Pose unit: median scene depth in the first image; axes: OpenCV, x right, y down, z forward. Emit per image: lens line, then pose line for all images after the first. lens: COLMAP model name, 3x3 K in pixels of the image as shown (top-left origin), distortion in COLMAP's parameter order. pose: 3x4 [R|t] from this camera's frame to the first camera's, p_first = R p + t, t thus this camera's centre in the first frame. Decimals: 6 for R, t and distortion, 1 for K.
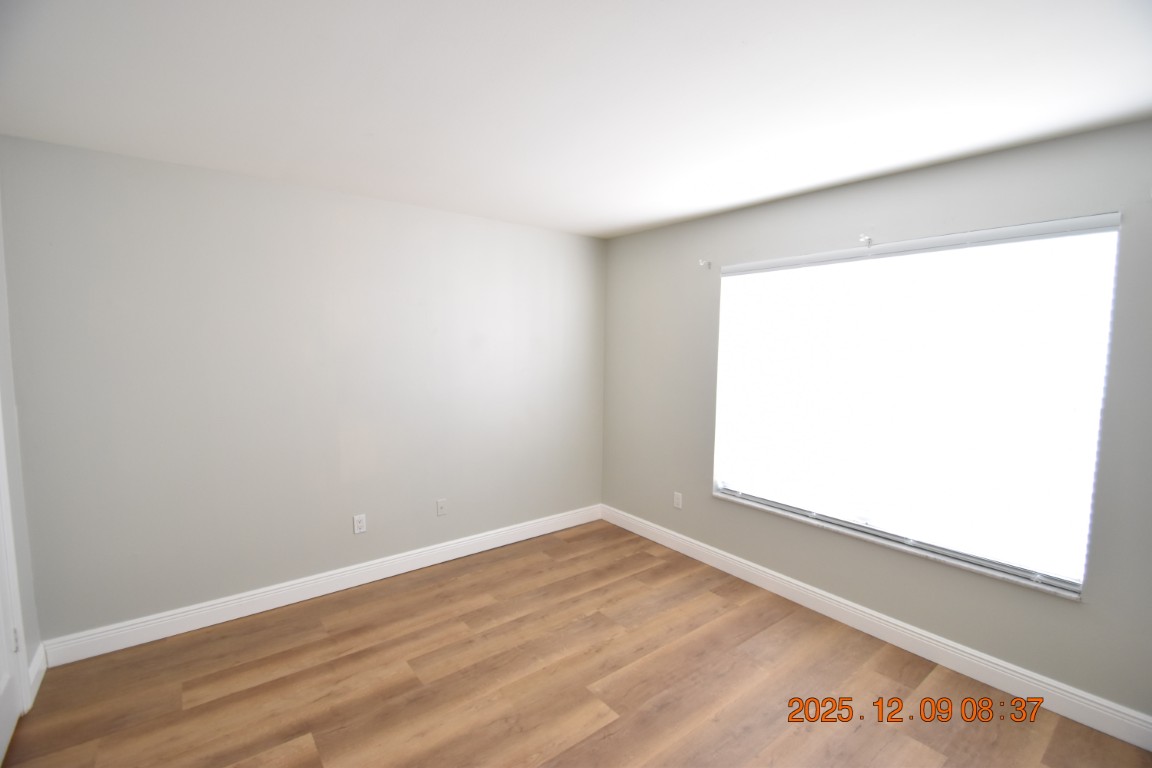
lens RADIAL K [[504.9, 0, 574.0], [0, 504.9, 383.7], [0, 0, 1]] dist [-0.007936, -0.005068]
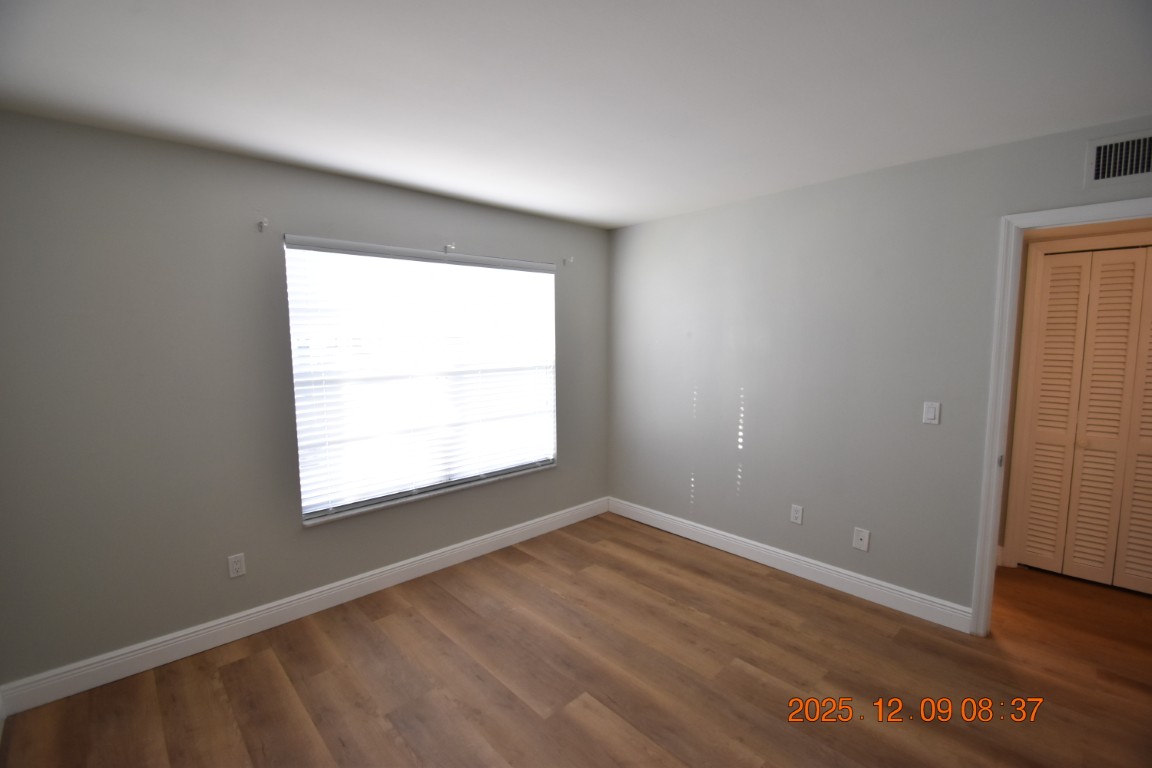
lens RADIAL K [[504.9, 0, 574.1], [0, 504.9, 384.2], [0, 0, 1]] dist [-0.007936, -0.005068]
pose [[-0.099223, -0.104626, 0.989549, -0.617940], [0.083794, 0.990046, 0.113080, -0.062728], [-0.991531, 0.094138, -0.089469, 0.750658]]
